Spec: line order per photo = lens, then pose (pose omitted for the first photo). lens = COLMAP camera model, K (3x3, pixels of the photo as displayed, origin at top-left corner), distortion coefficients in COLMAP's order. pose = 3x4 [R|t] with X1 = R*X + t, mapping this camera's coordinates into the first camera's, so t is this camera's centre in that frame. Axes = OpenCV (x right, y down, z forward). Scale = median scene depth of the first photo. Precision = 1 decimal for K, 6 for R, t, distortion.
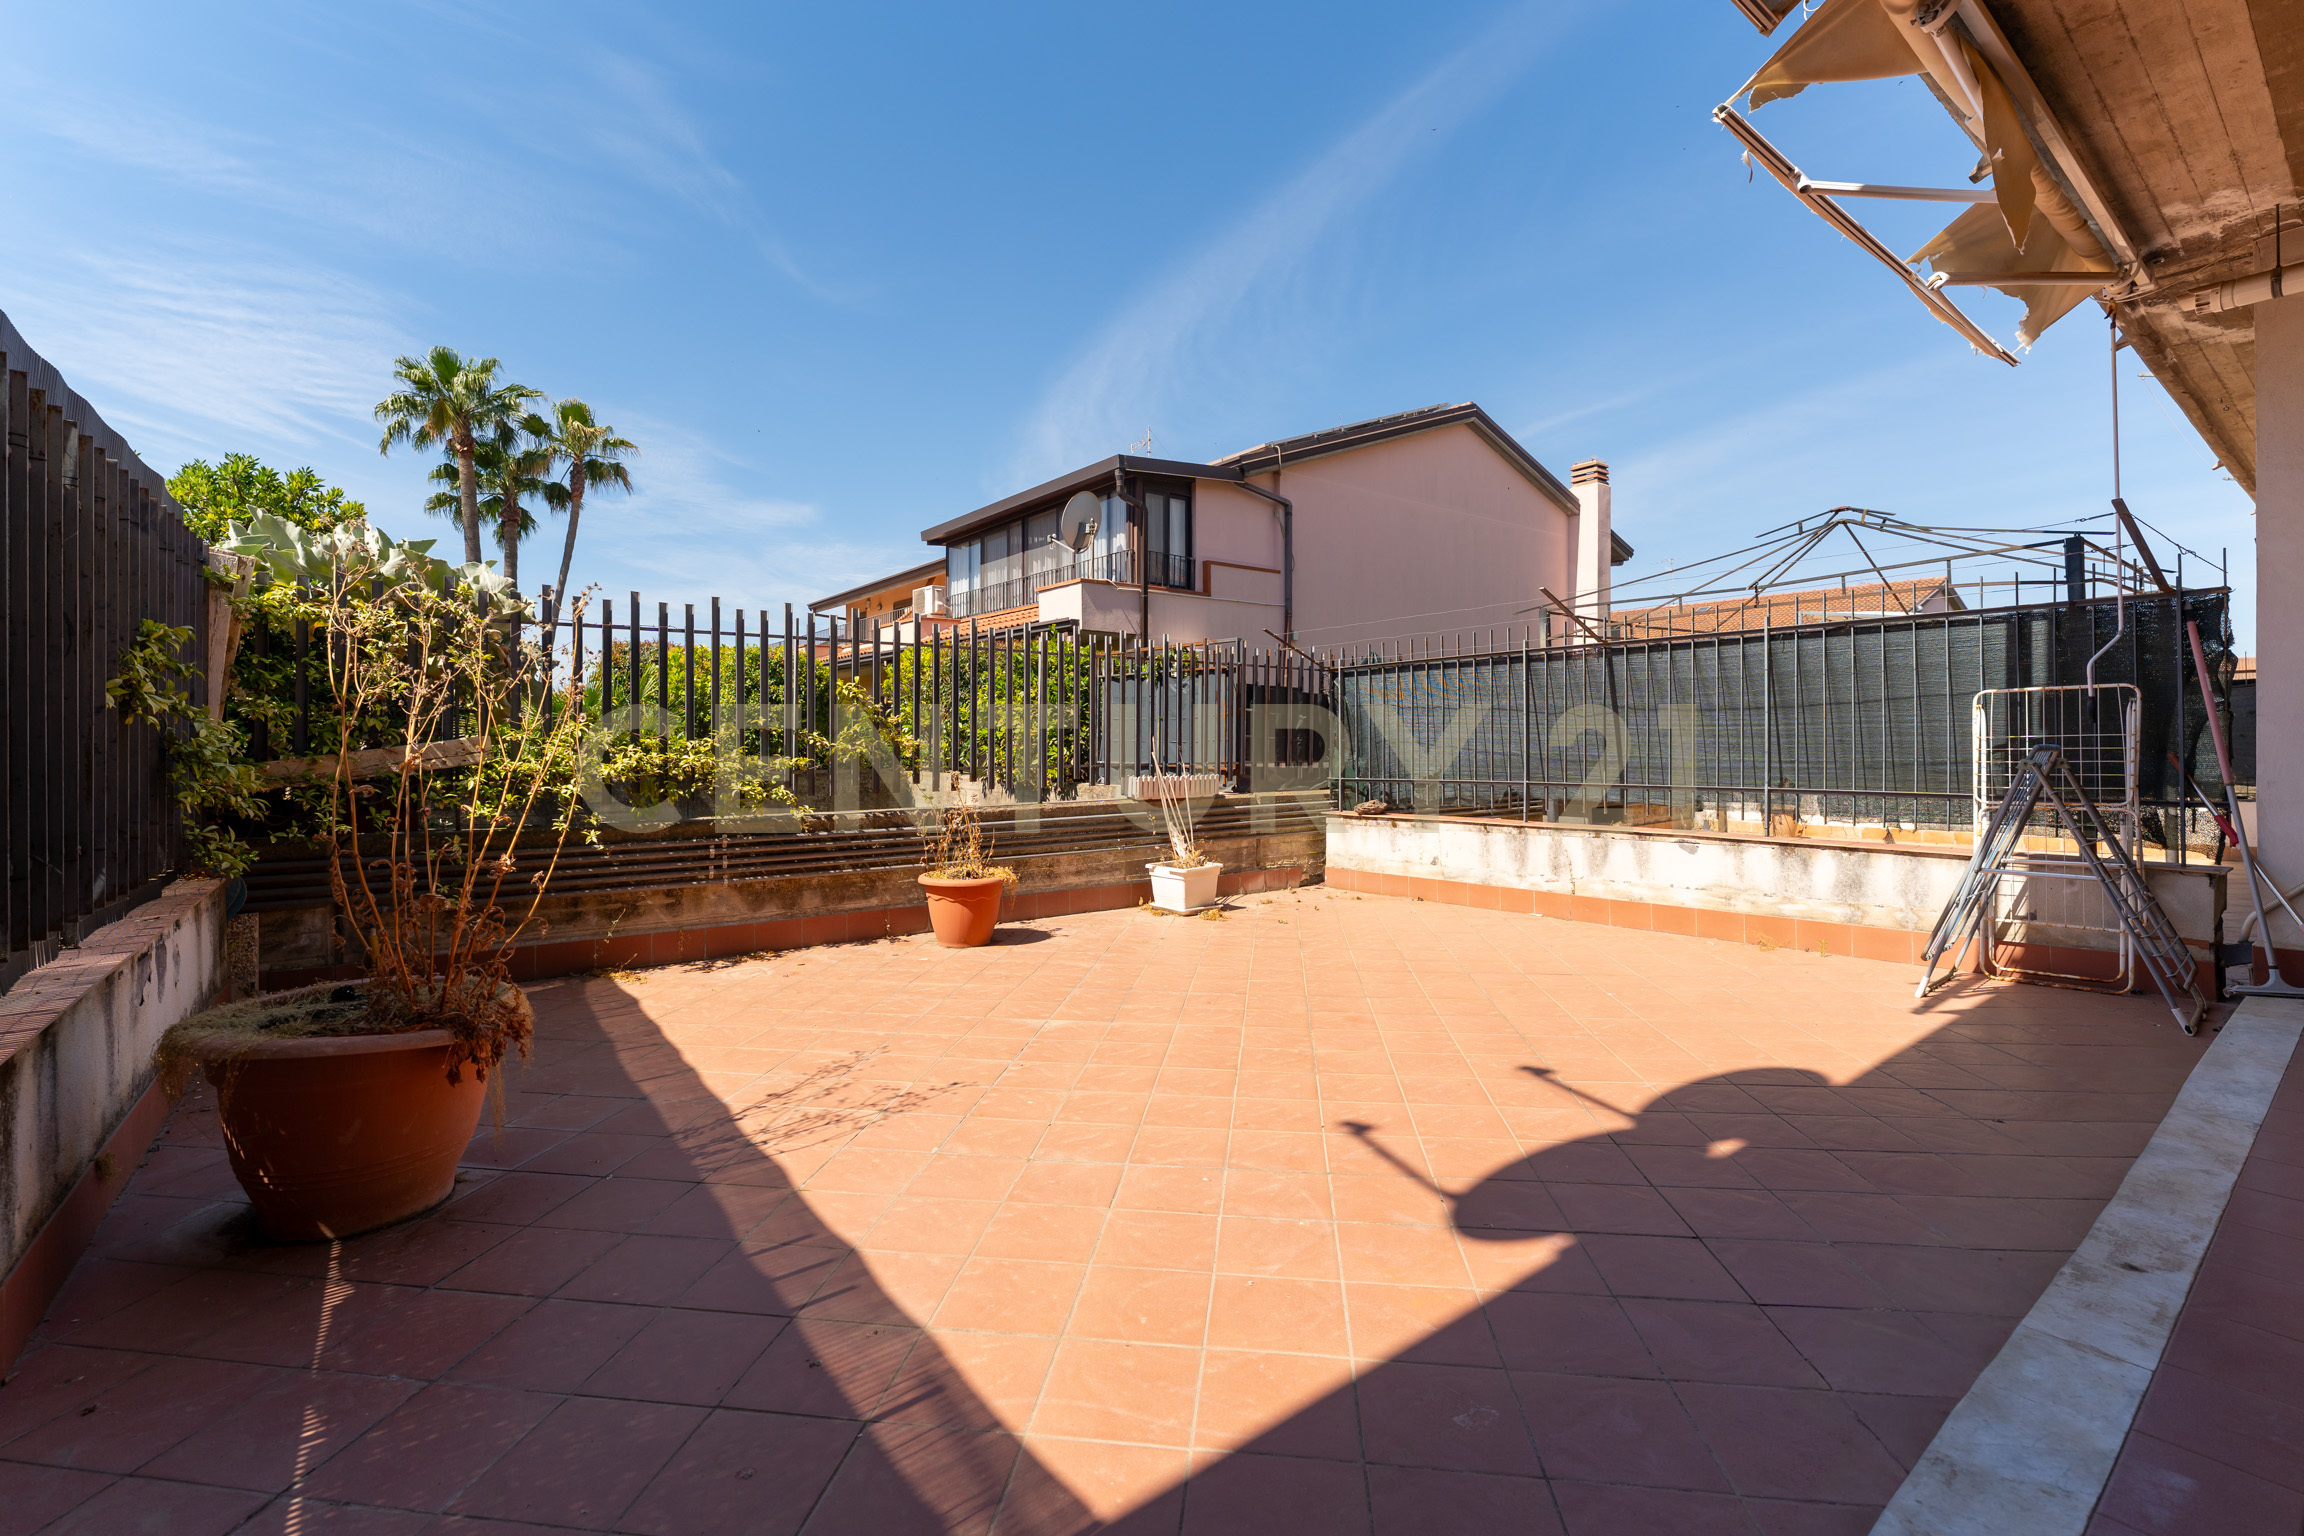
lens RADIAL K [[971.4, 0, 1151.1], [0, 971.4, 742.1], [0, 0, 1]] dist [0.000957, 0.000440]
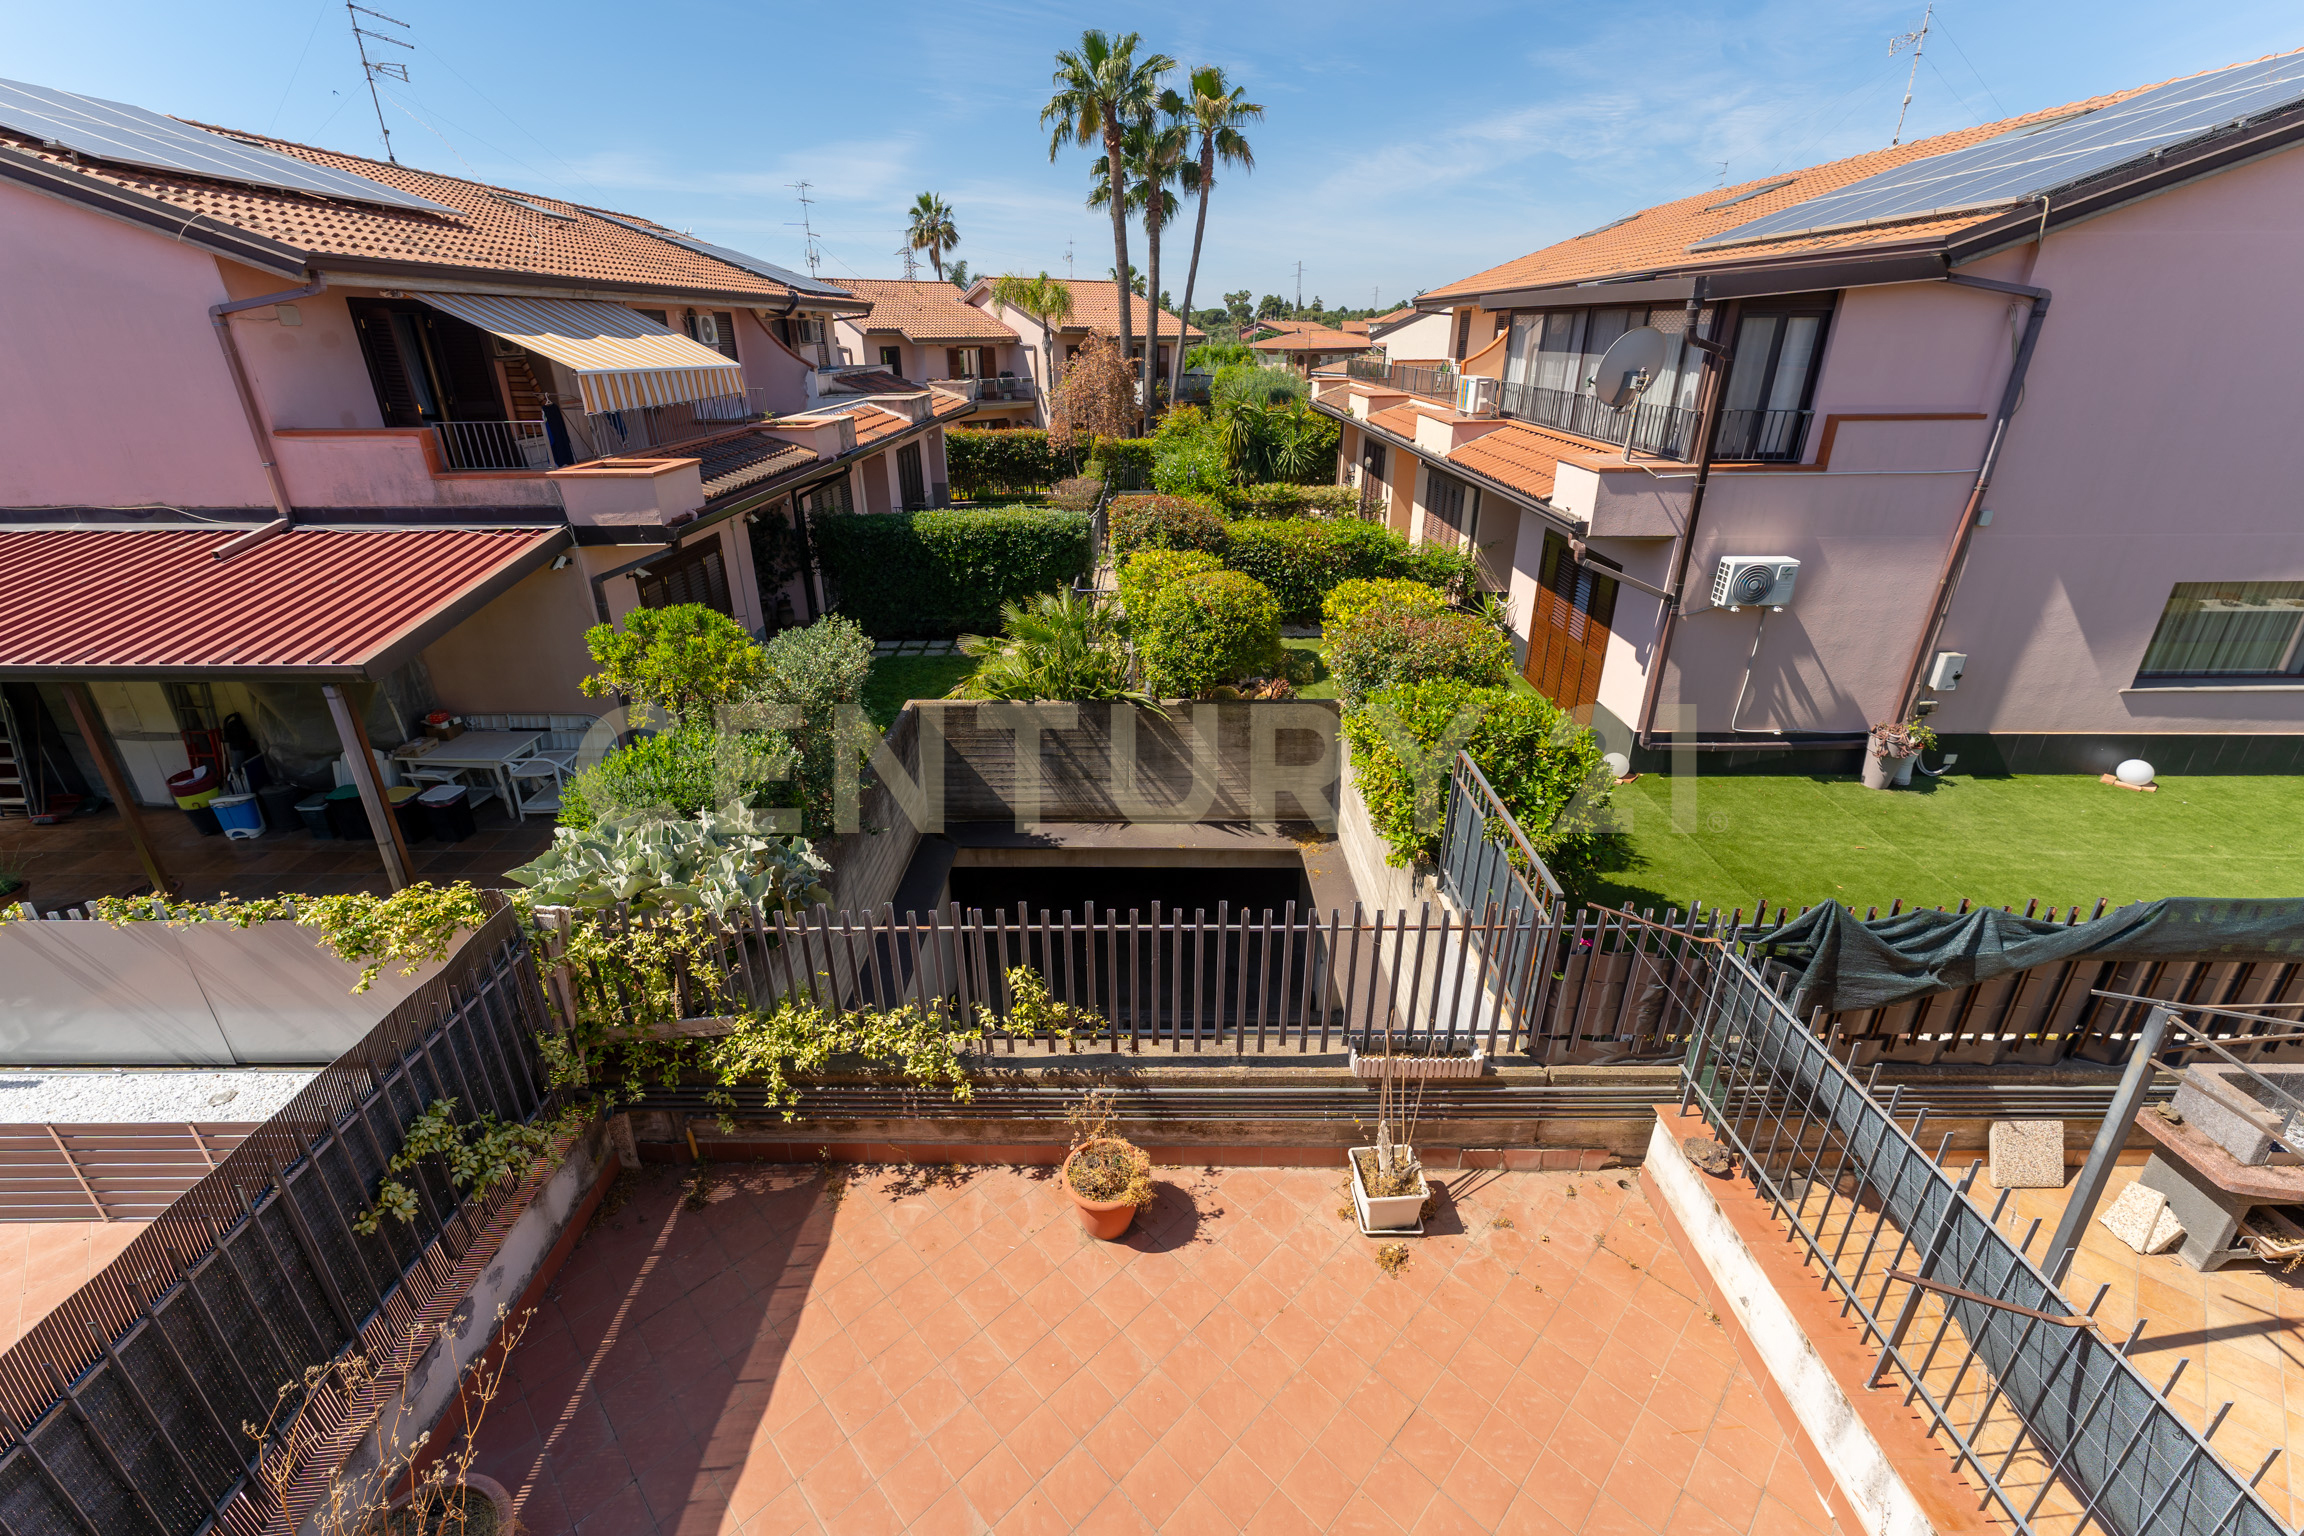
lens RADIAL K [[964.0, 0, 1140.4], [0, 964.0, 744.2], [0, 0, 1]] dist [-0.001270, 0.000001]
pose [[0.787624, 0.236077, -0.569136, 0.231994], [0.009649, 0.918849, 0.394491, -0.507460], [0.616080, -0.316202, 0.721430, 0.320821]]
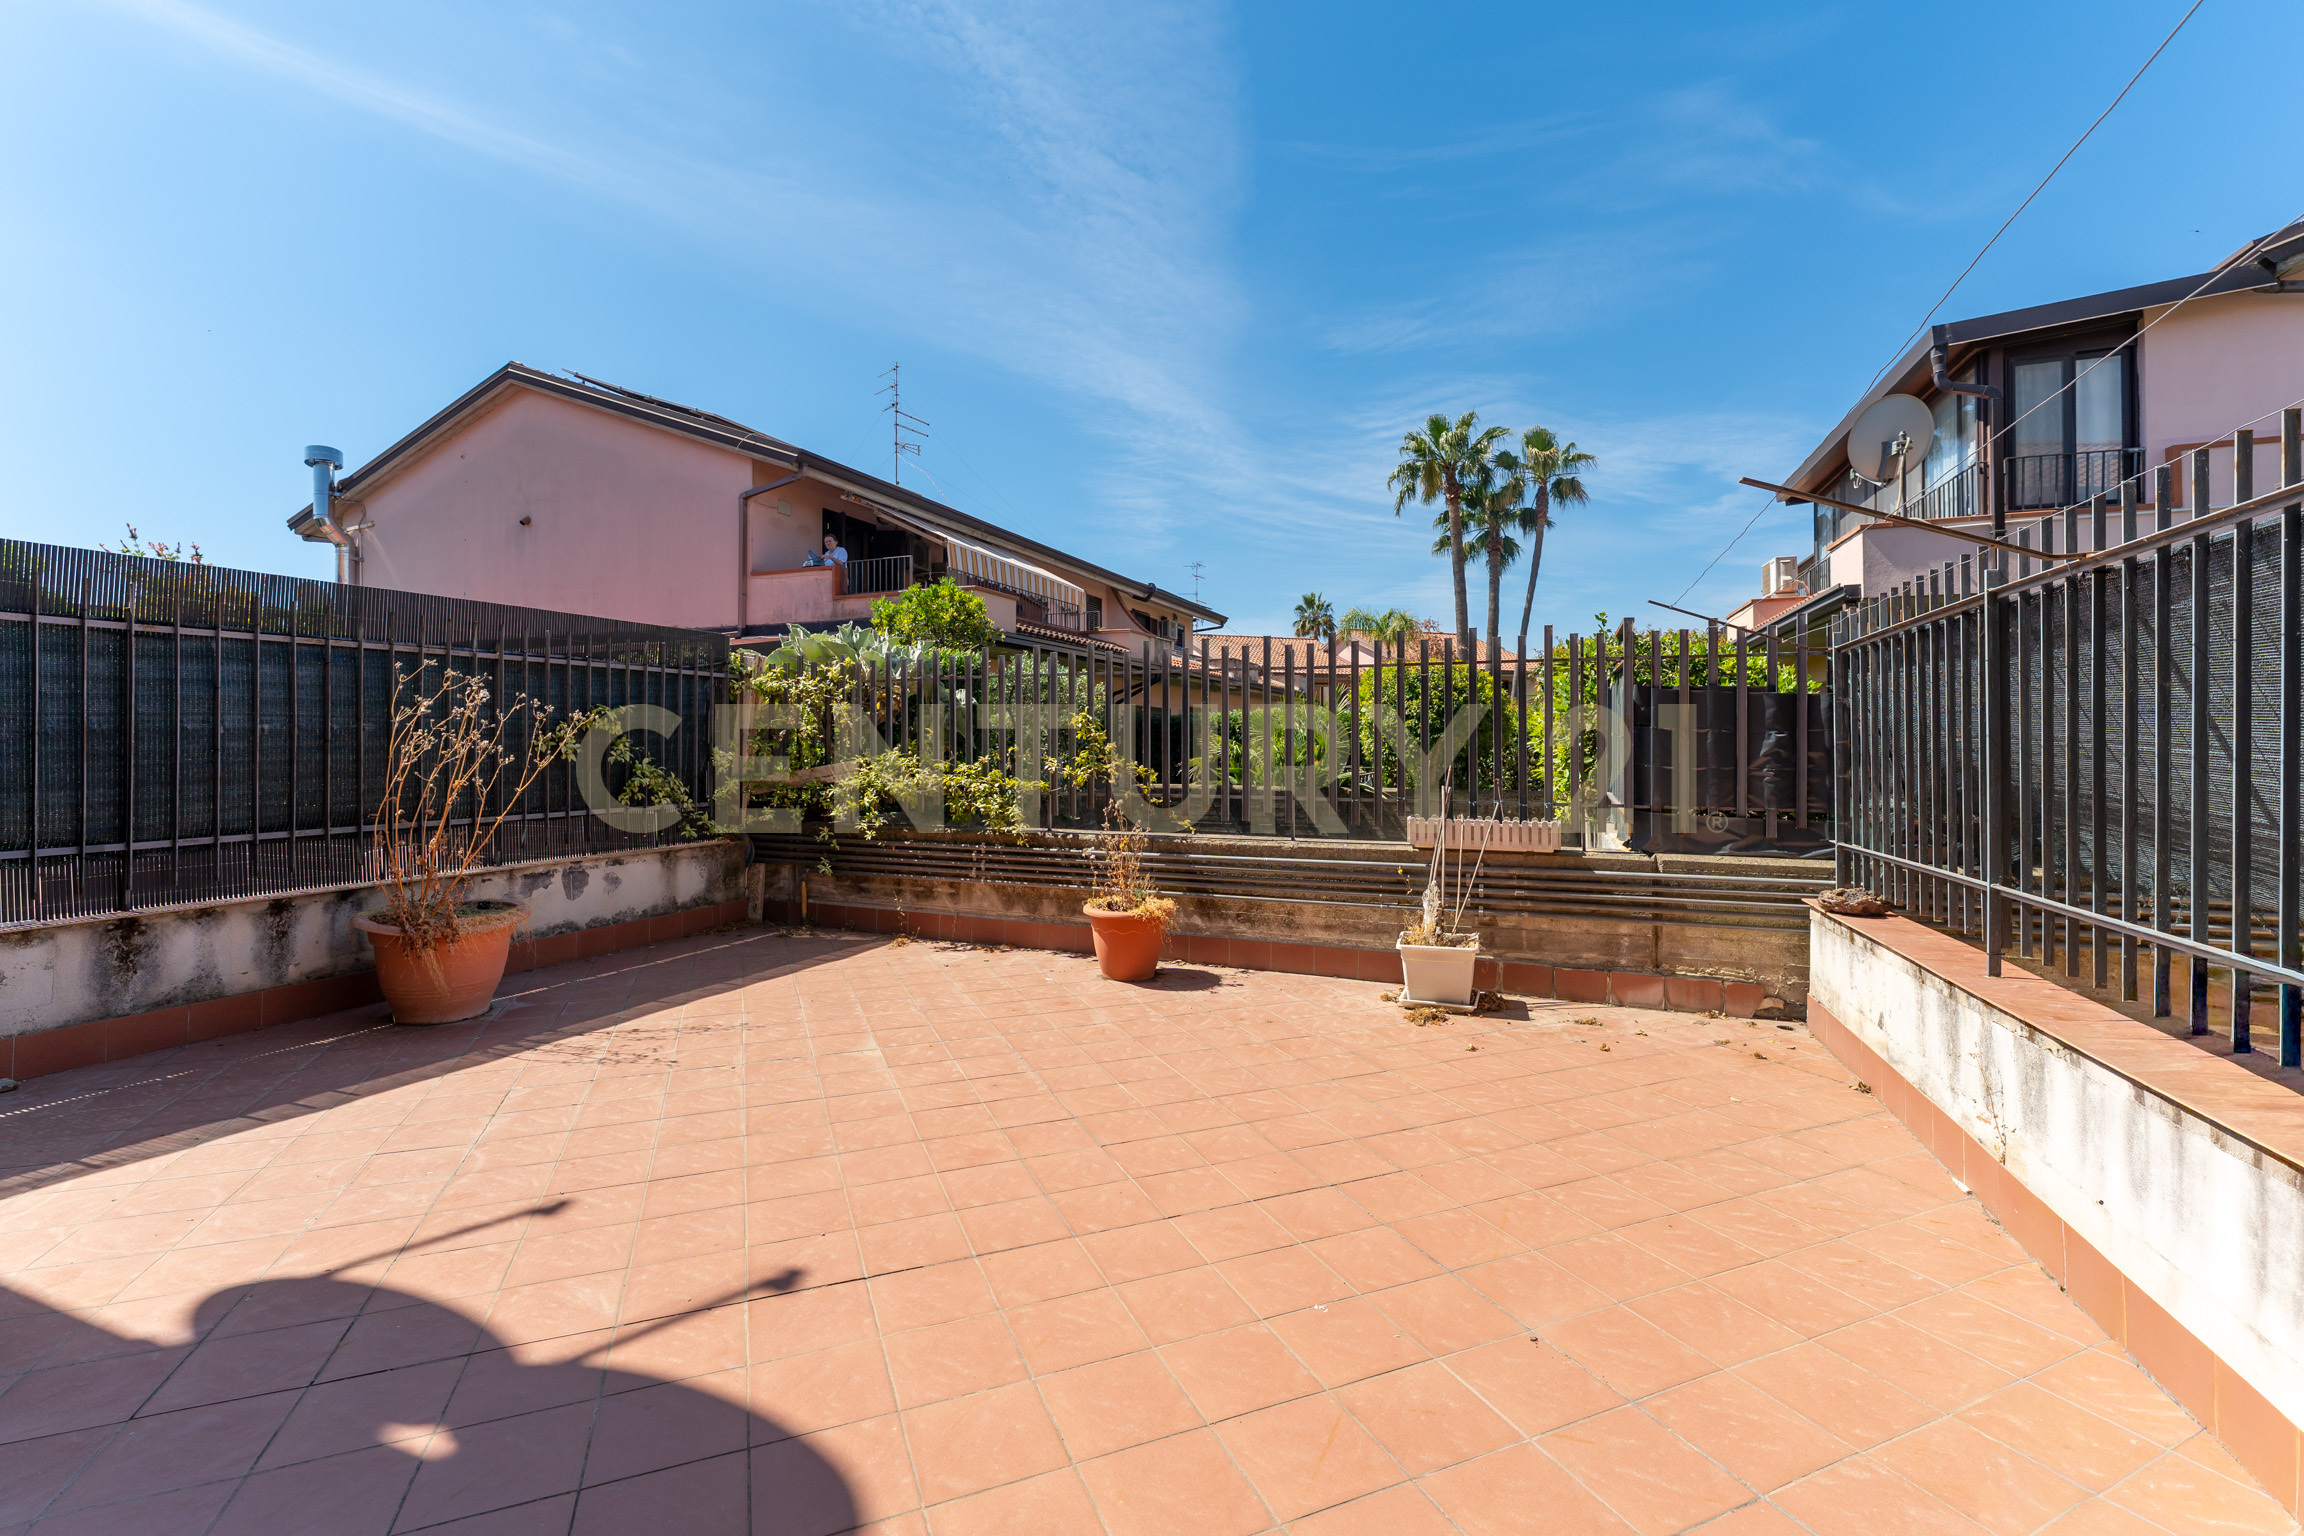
lens RADIAL K [[971.4, 0, 1151.1], [0, 971.4, 742.1], [0, 0, 1]] dist [0.000957, 0.000440]
pose [[0.512016, 0.001141, -0.858975, 0.500029], [-0.001179, 0.999999, 0.000626, -0.023312], [0.858975, 0.000692, 0.512017, 0.382320]]
